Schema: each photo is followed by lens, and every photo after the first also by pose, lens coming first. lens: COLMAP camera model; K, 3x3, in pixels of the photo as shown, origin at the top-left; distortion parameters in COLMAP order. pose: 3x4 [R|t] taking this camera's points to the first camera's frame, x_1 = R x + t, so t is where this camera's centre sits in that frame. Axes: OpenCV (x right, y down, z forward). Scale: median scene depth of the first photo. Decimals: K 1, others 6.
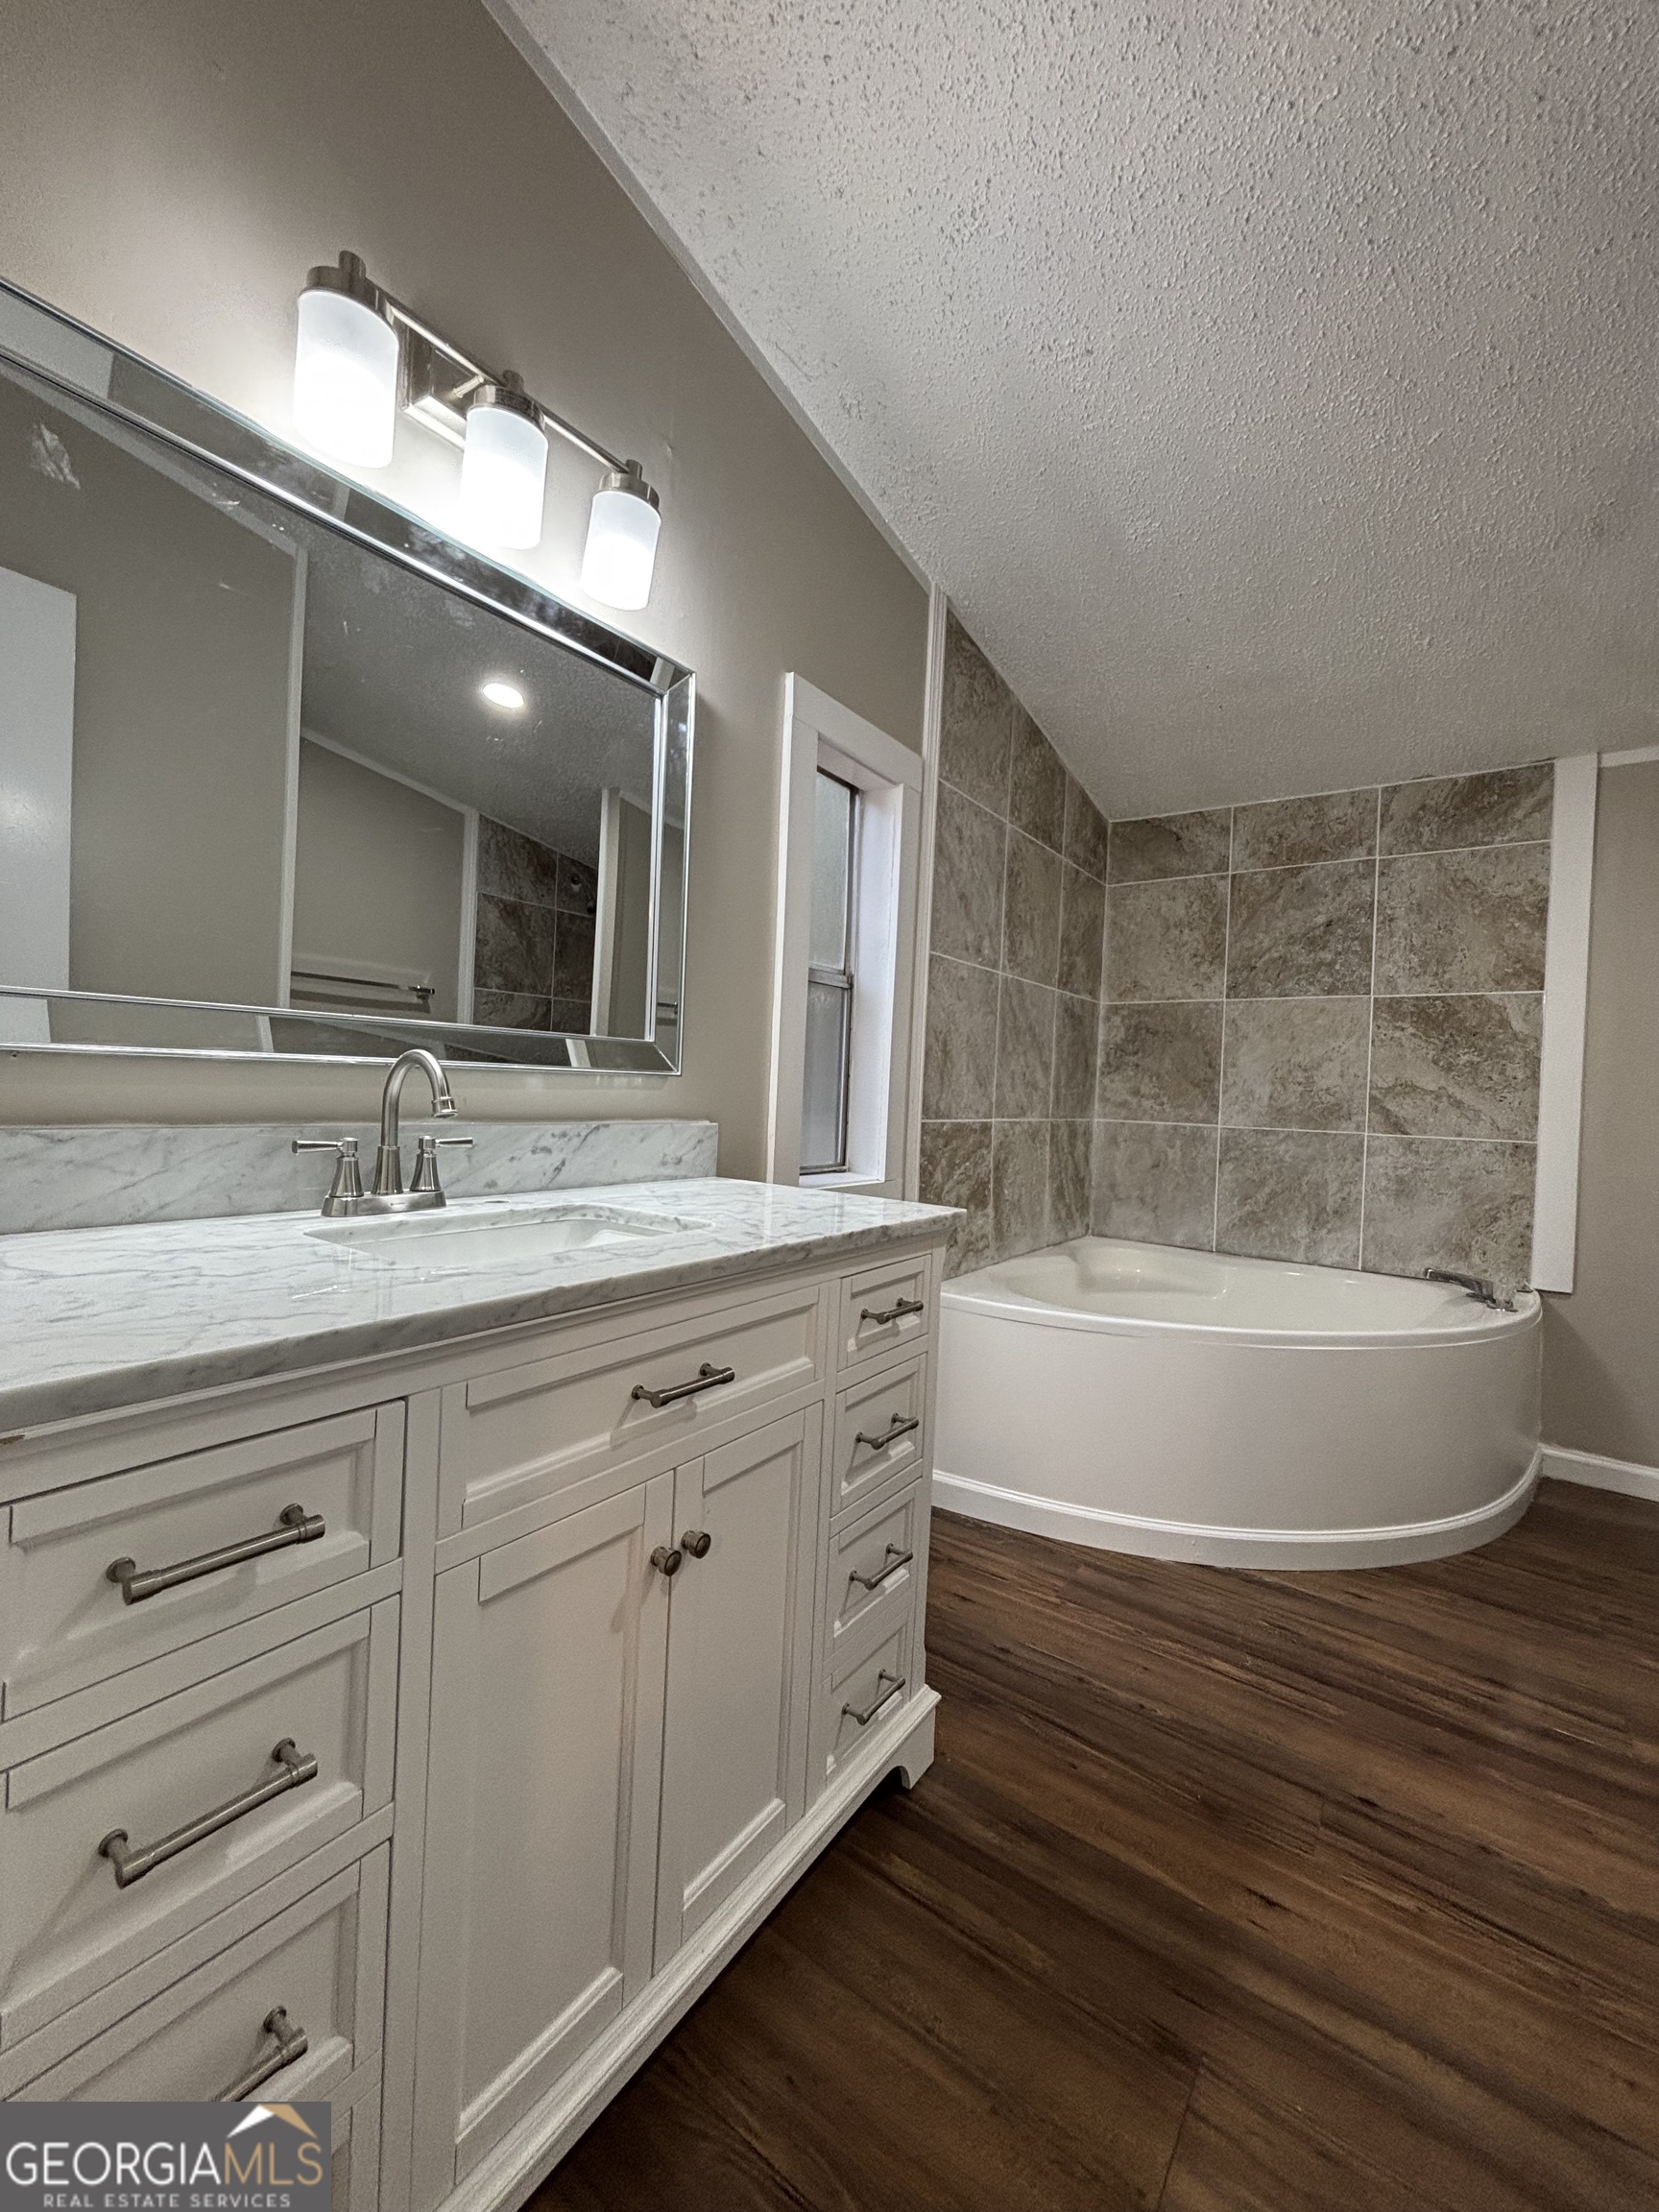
lens RADIAL K [[884.7, 0, 829.5], [0, 884.7, 1106.0], [0, 0, 1]] dist [0.000441, 0.000094]
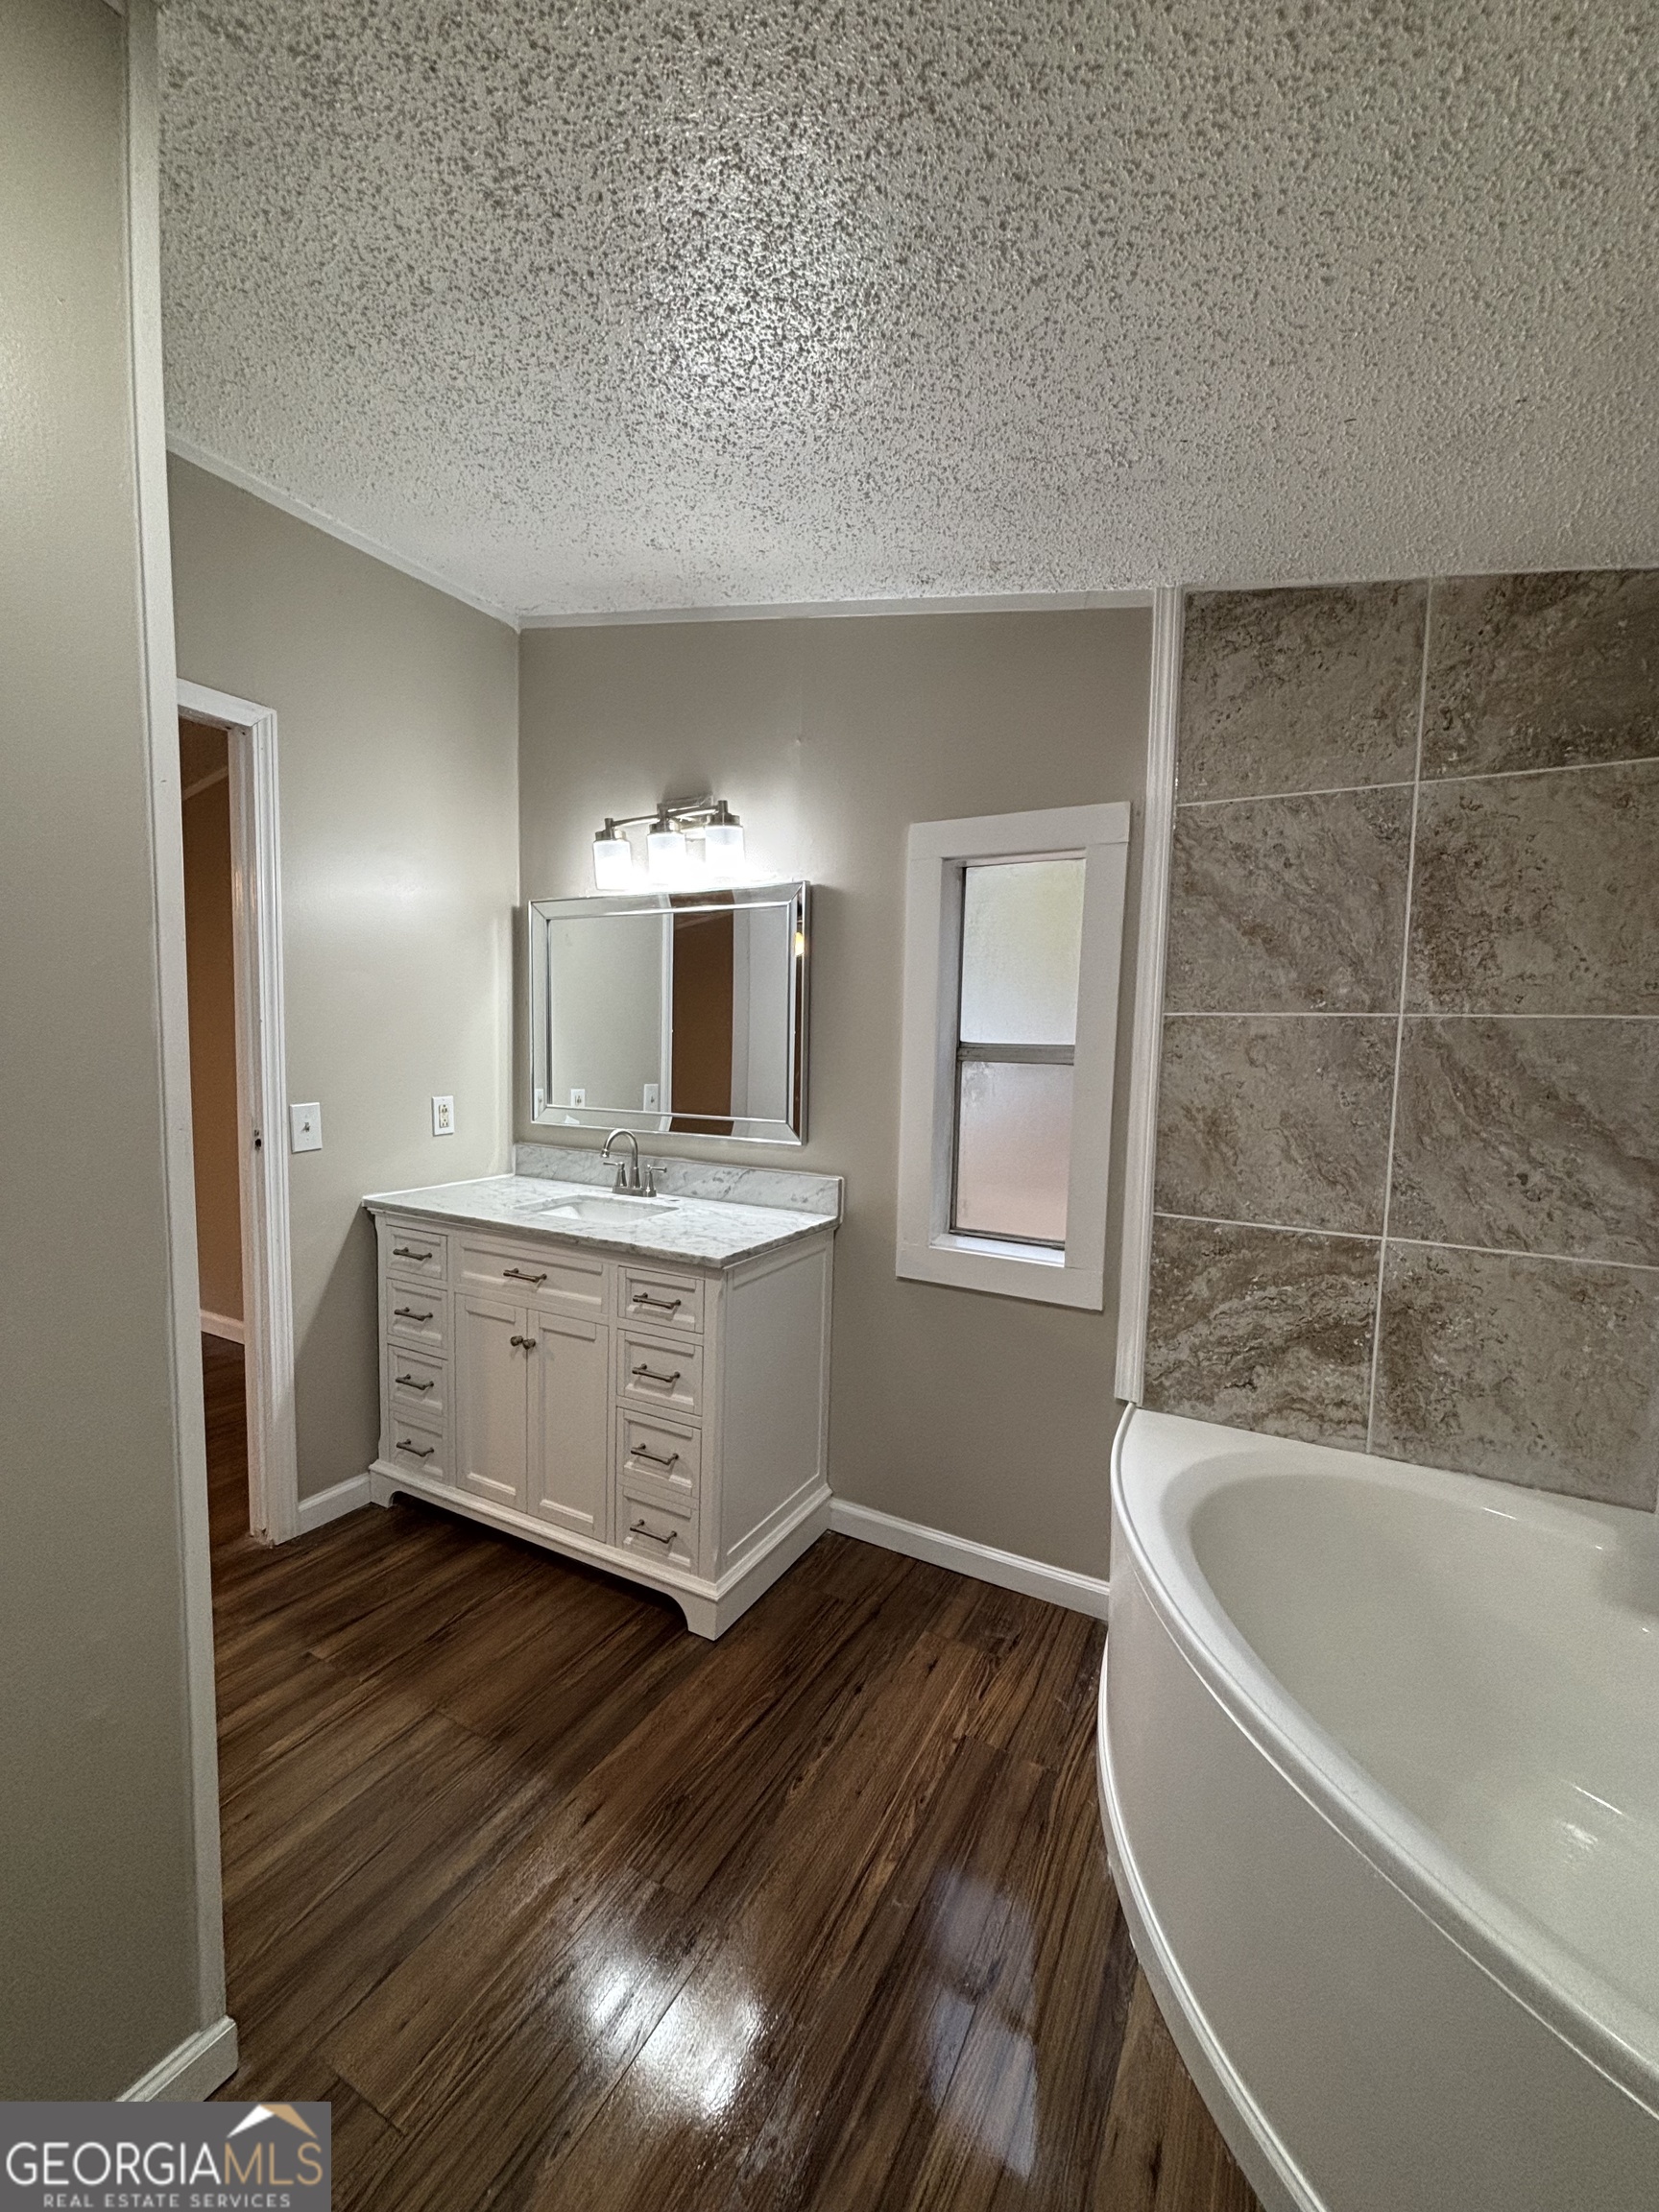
lens RADIAL K [[890.0, 0, 834.2], [0, 890.0, 1107.1], [0, 0, 1]] dist [-0.001345, 0.000244]
pose [[0.131556, 0.035185, -0.990684, 0.901318], [-0.041555, 0.998687, 0.029951, -0.097872], [0.990437, 0.037227, 0.132845, 0.573100]]
